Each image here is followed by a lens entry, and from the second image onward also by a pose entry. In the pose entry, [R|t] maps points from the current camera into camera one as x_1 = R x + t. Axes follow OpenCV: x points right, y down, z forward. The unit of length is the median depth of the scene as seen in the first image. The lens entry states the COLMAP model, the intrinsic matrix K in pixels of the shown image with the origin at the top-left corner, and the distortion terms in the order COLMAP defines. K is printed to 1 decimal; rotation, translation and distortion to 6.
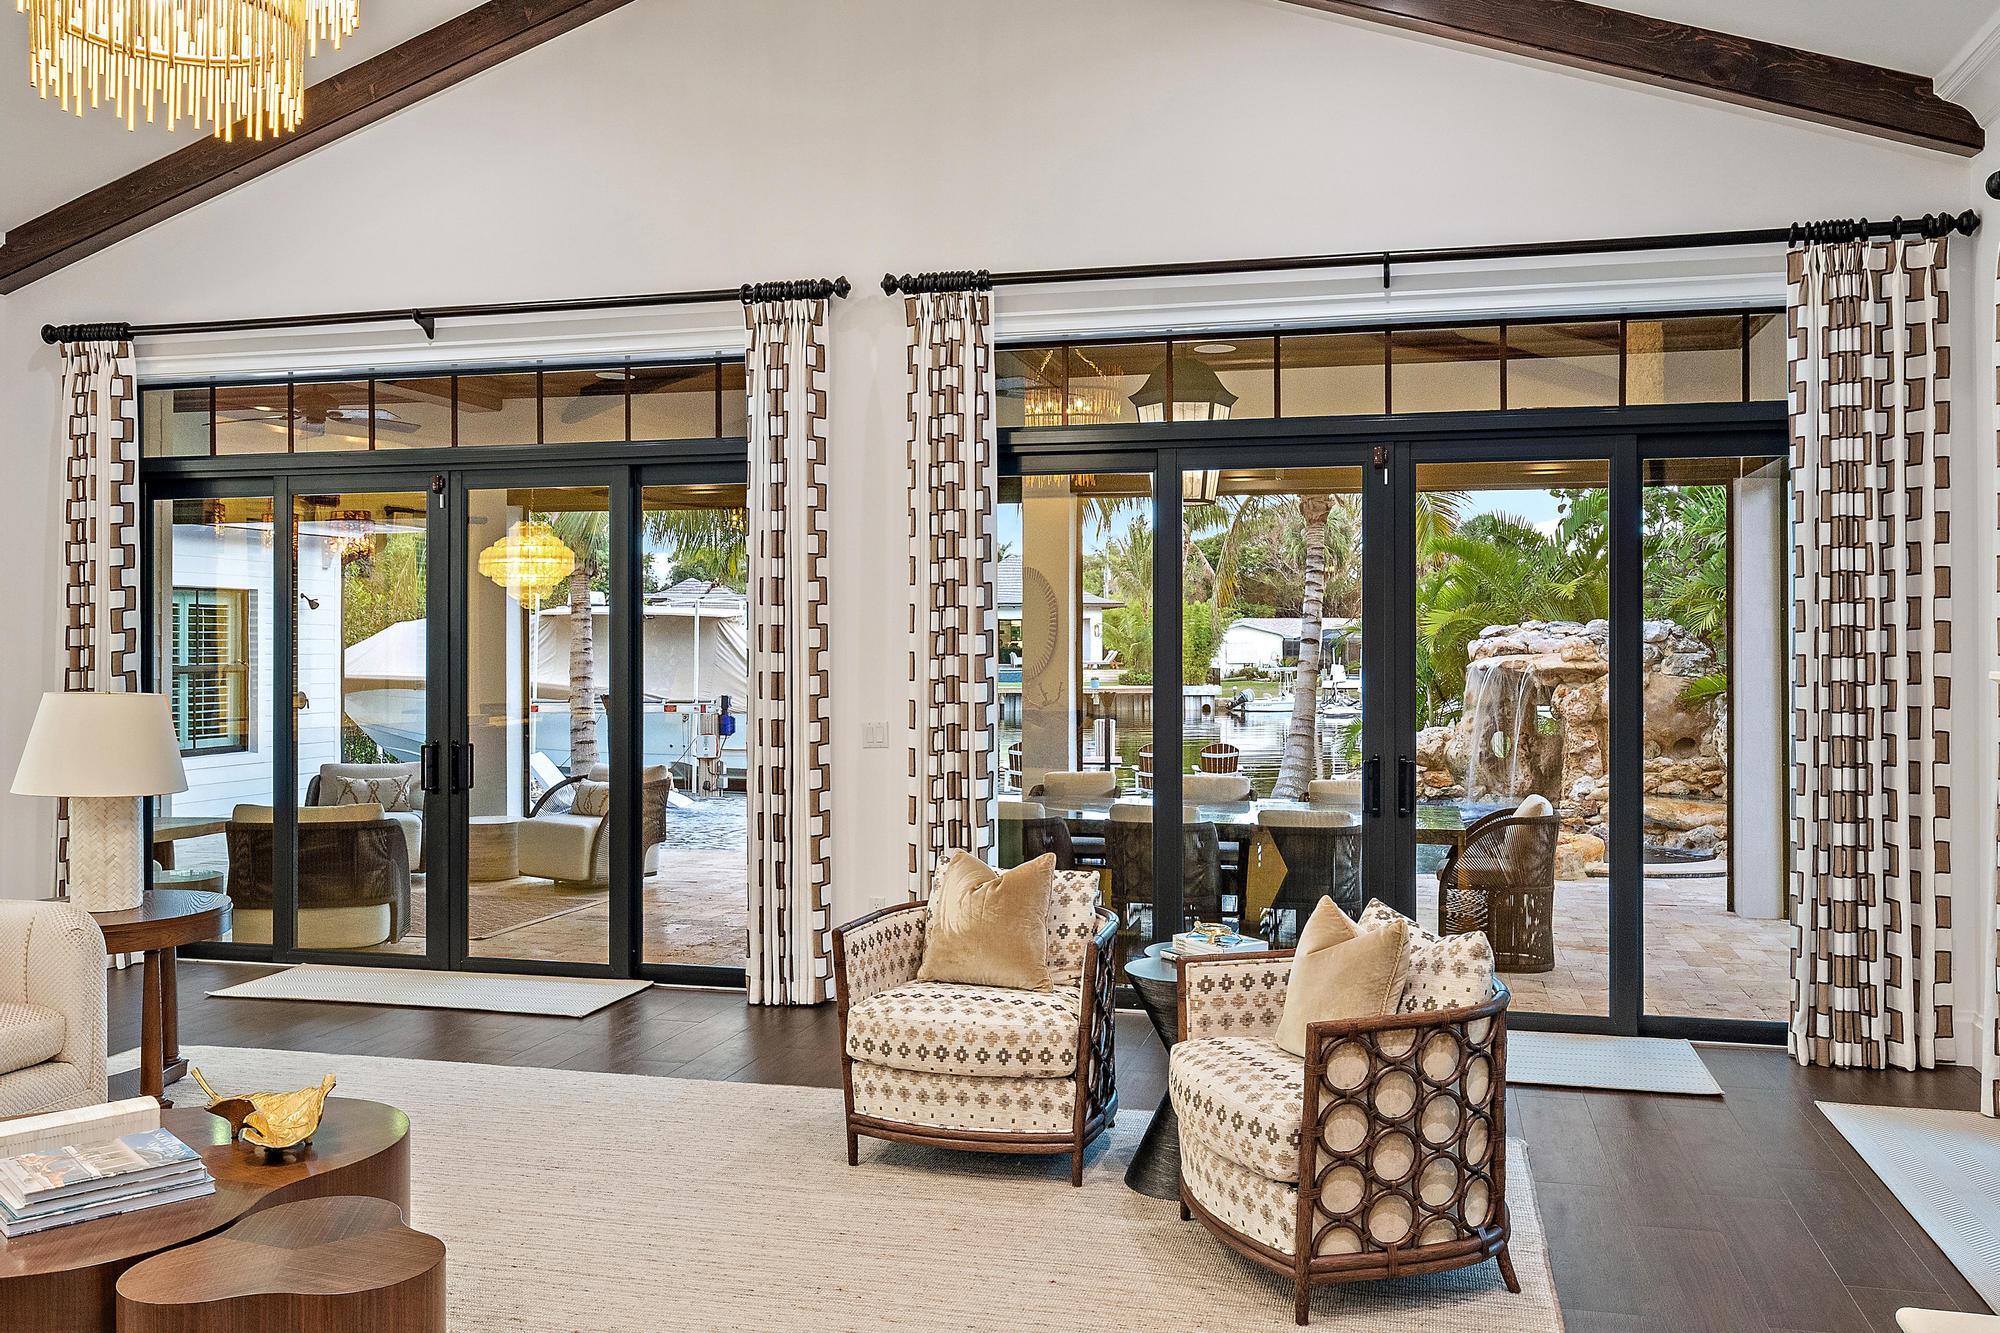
lens RADIAL K [[1722.6, 0, 1000.0], [0, 1722.6, 666.5], [0, 0, 1]] dist [0.002860, 0.003998]
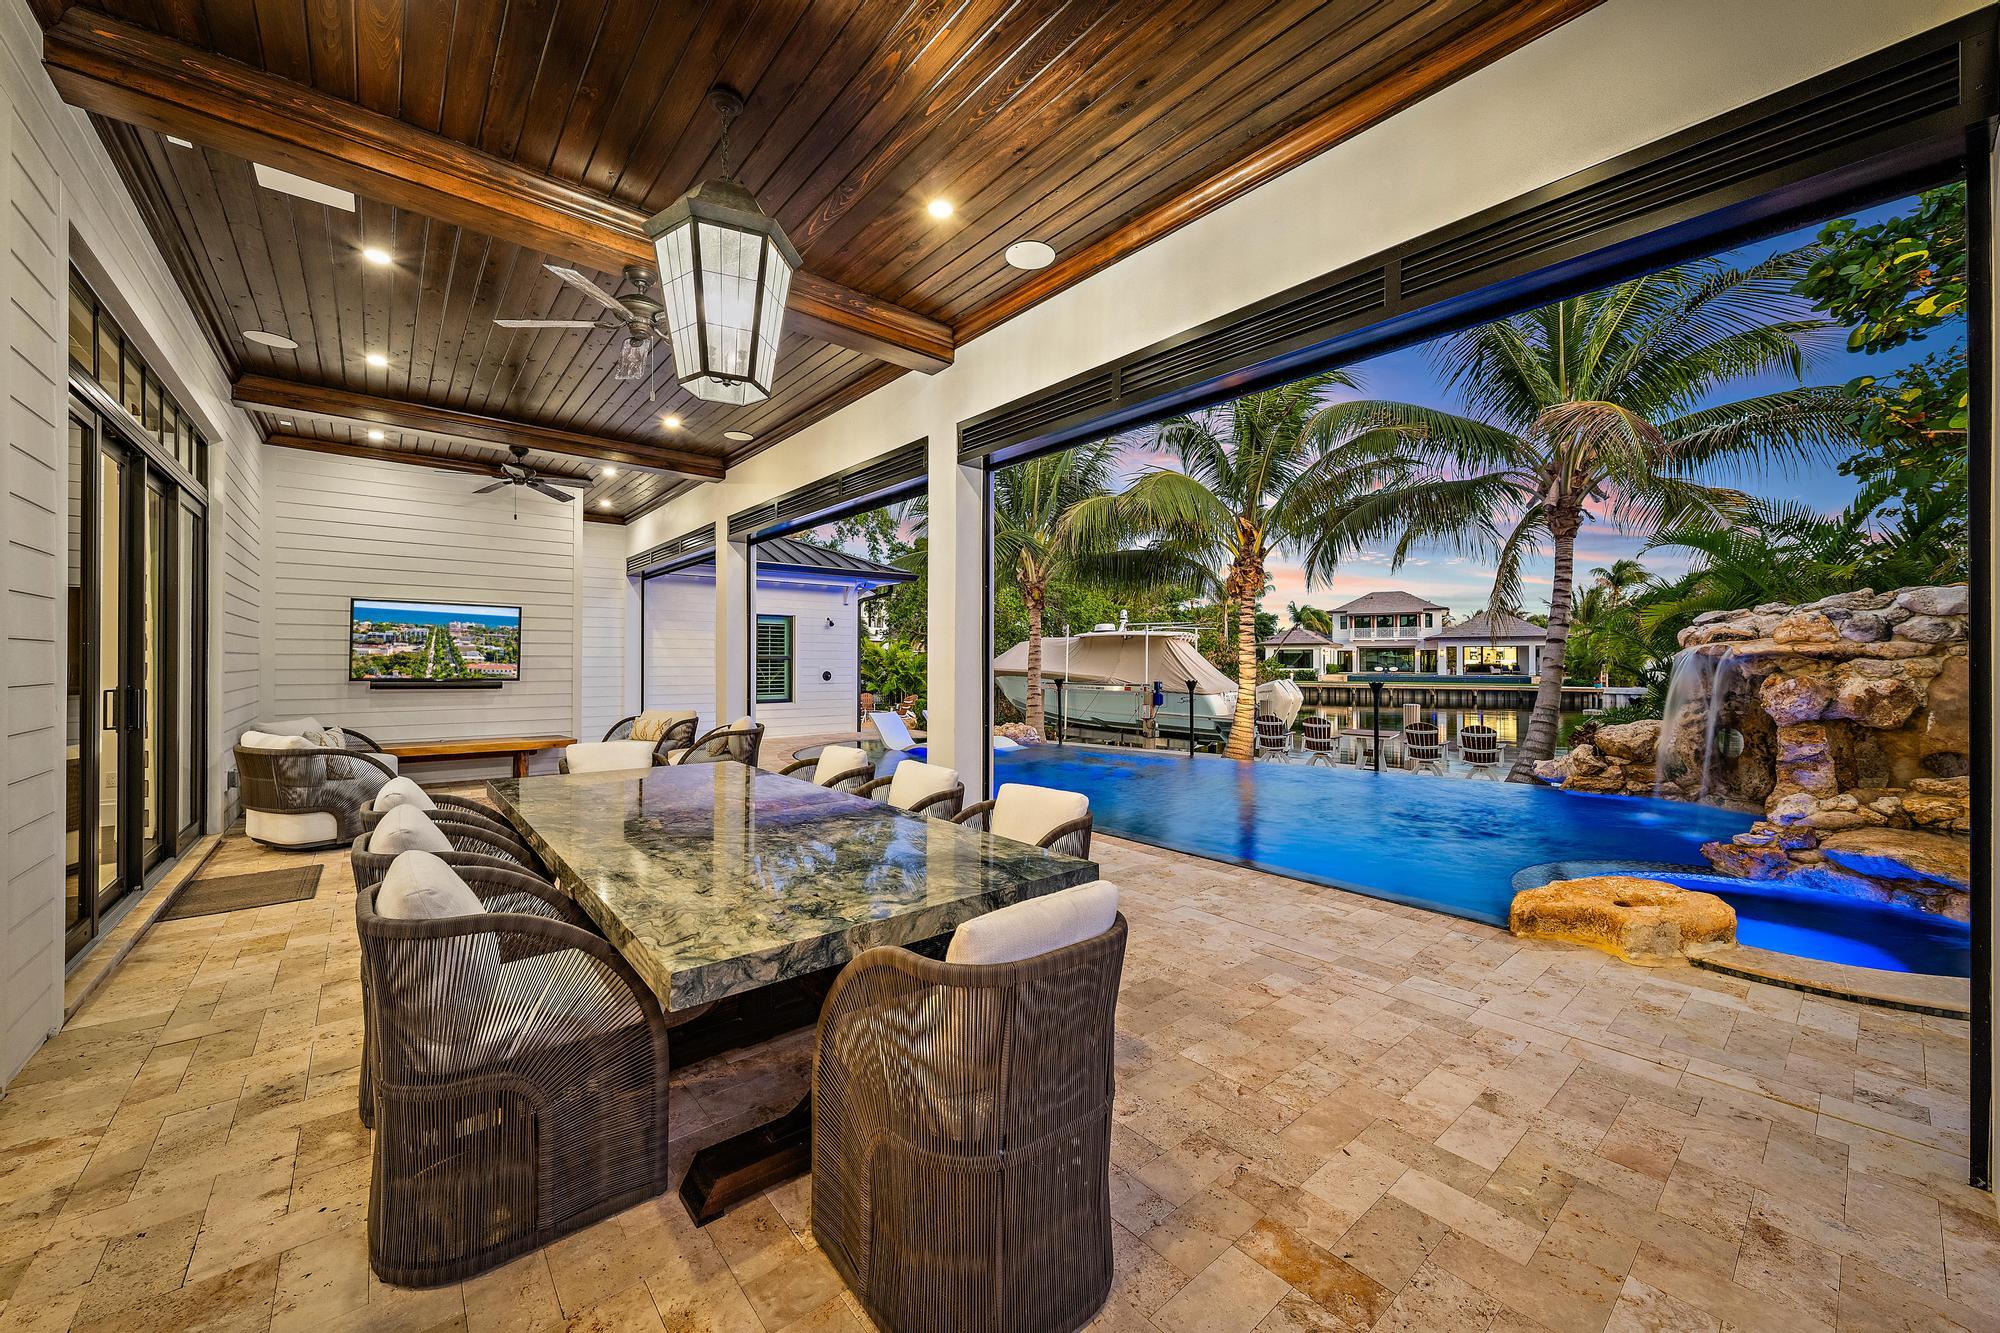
lens RADIAL K [[759.4, 0, 1000.0], [0, 759.4, 666.5], [0, 0, 1]] dist [-0.000353, 0.000132]
pose [[0.809110, 0.005406, -0.587632, 0.221922], [-0.010986, 0.999922, -0.005927, 0.012262], [0.587554, 0.011251, 0.809107, 0.464297]]
